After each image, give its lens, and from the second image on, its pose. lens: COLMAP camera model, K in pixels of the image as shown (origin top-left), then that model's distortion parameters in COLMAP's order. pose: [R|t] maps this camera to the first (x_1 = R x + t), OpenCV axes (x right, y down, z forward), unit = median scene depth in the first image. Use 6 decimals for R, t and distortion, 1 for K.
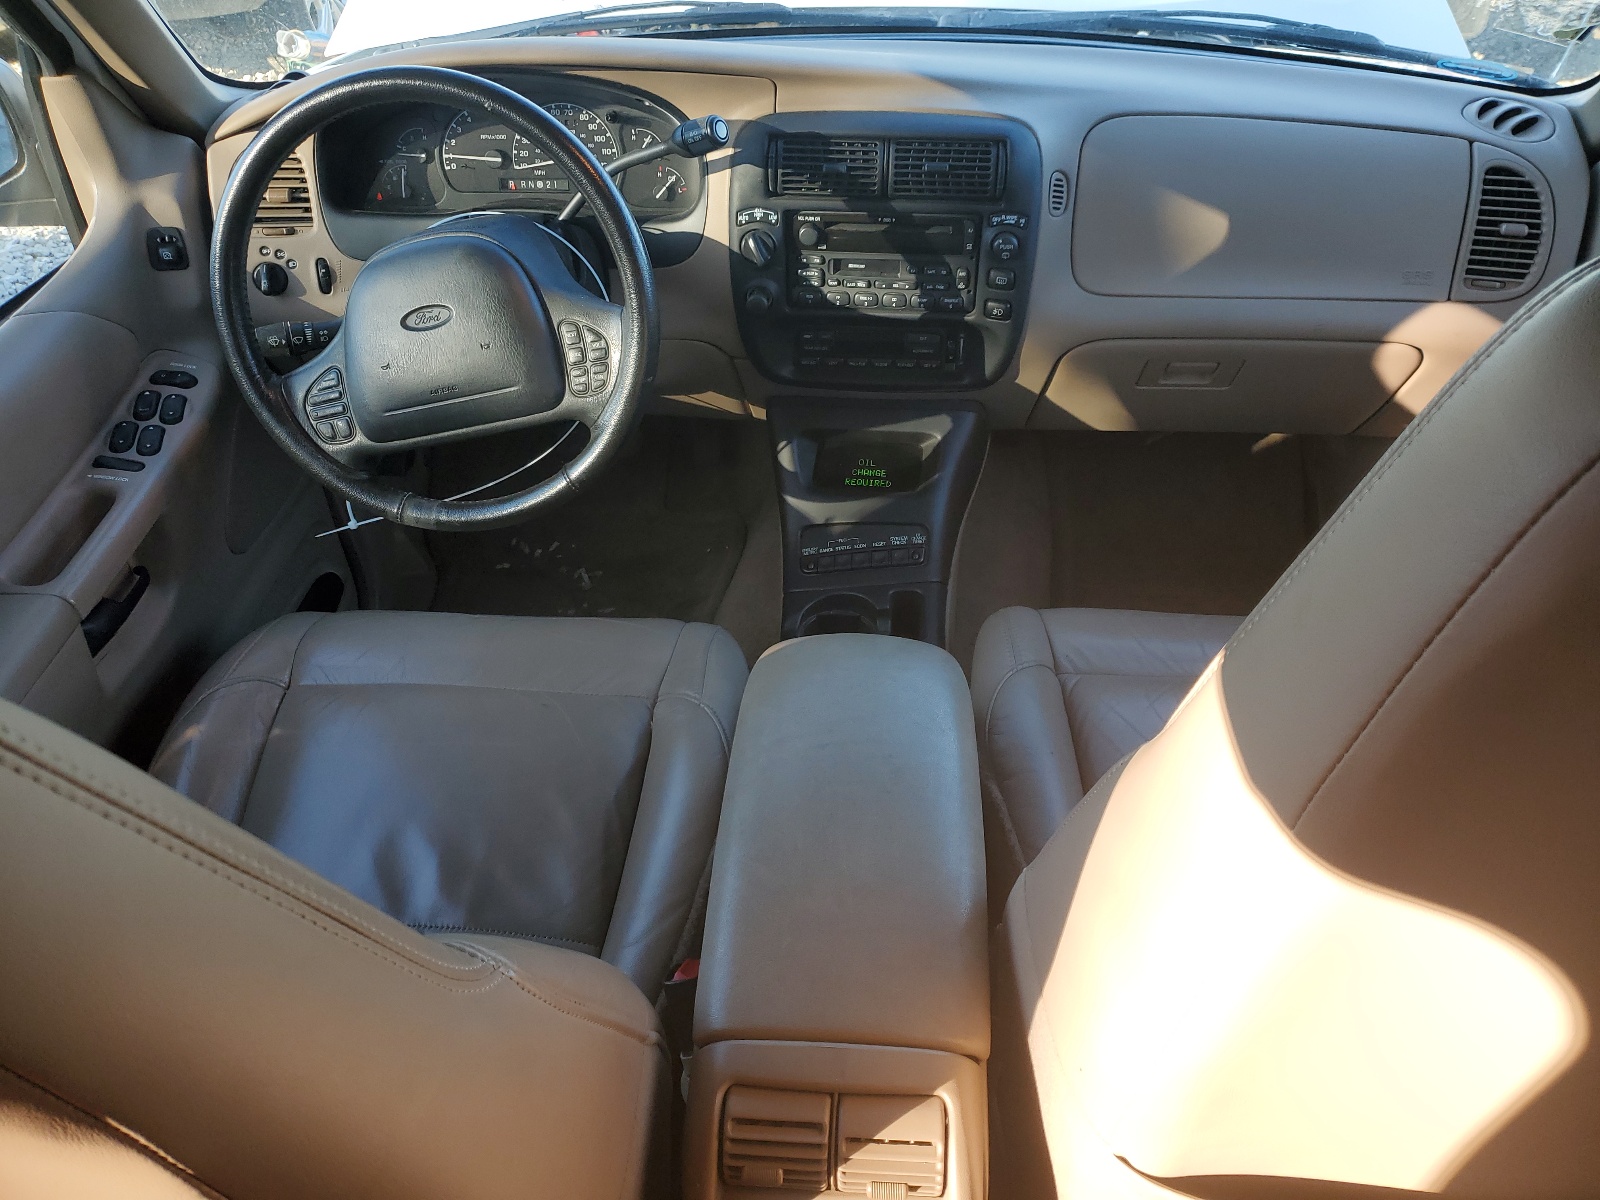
lens RADIAL K [[1207.6, 0, 796.3], [0, 1207.6, 603.7], [0, 0, 1]] dist [0.057088, 0.000330]
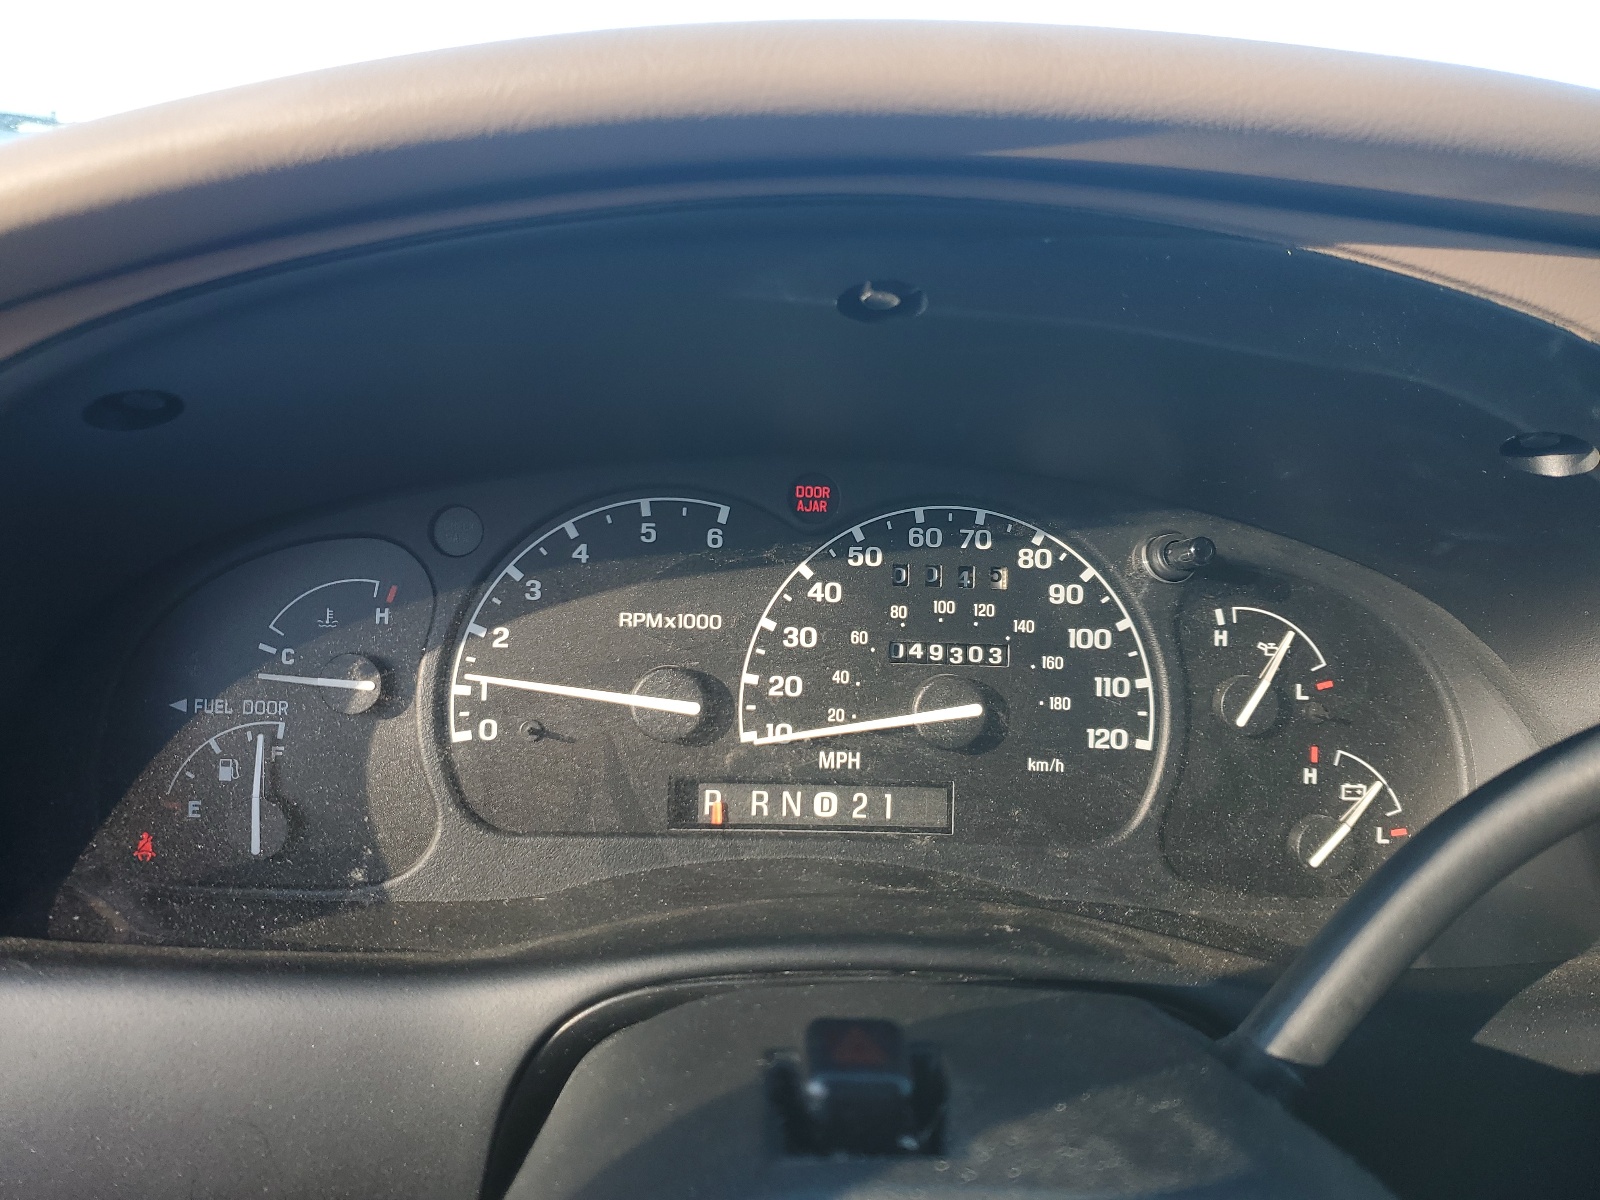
lens RADIAL K [[1207.6, 0, 803.4], [0, 1207.6, 600.9], [0, 0, 1]] dist [0.057088, 0.000330]
pose [[0.998902, 0.032558, 0.033677, -0.228168], [-0.014897, 0.902435, -0.430569, -0.280542], [-0.044410, 0.429595, 0.901929, 0.775495]]
